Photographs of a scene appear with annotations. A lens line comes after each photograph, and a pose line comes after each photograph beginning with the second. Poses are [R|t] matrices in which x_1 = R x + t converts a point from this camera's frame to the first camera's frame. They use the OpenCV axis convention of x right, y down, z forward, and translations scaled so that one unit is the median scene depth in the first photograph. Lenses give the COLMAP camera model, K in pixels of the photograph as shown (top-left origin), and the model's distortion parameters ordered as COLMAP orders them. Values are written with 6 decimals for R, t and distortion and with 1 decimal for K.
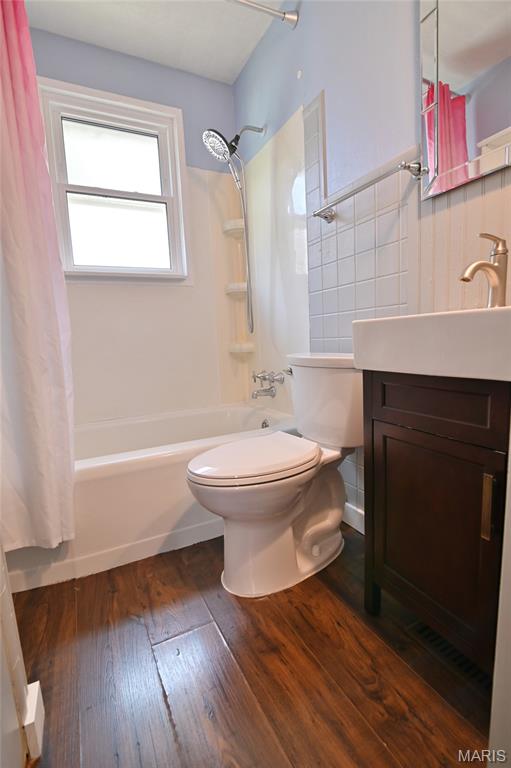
lens RADIAL K [[359.8, 0, 255.5], [0, 359.8, 384.0], [0, 0, 1]] dist [-0.014162, 0.001124]
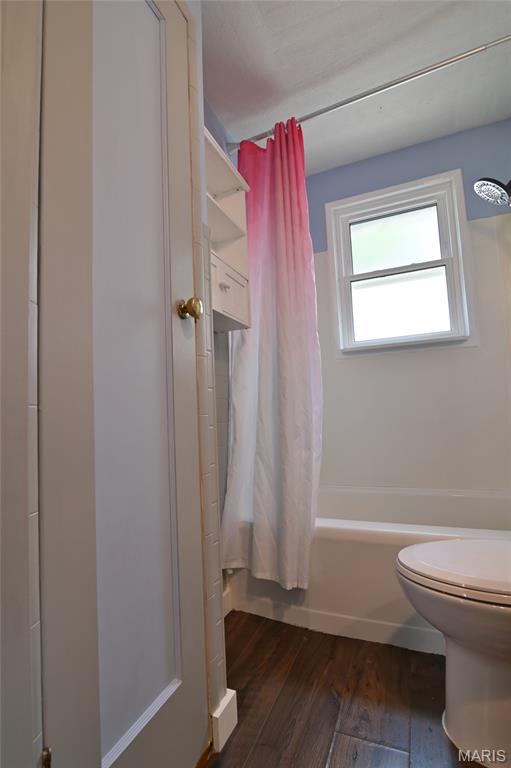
lens RADIAL K [[370.8, 0, 255.5], [0, 370.8, 384.0], [0, 0, 1]] dist [-0.013114, -0.001480]
pose [[0.638002, -0.039510, -0.769020, 0.286478], [-0.085933, 0.988792, -0.122093, -0.042859], [0.765225, 0.143980, 0.627456, 0.062603]]
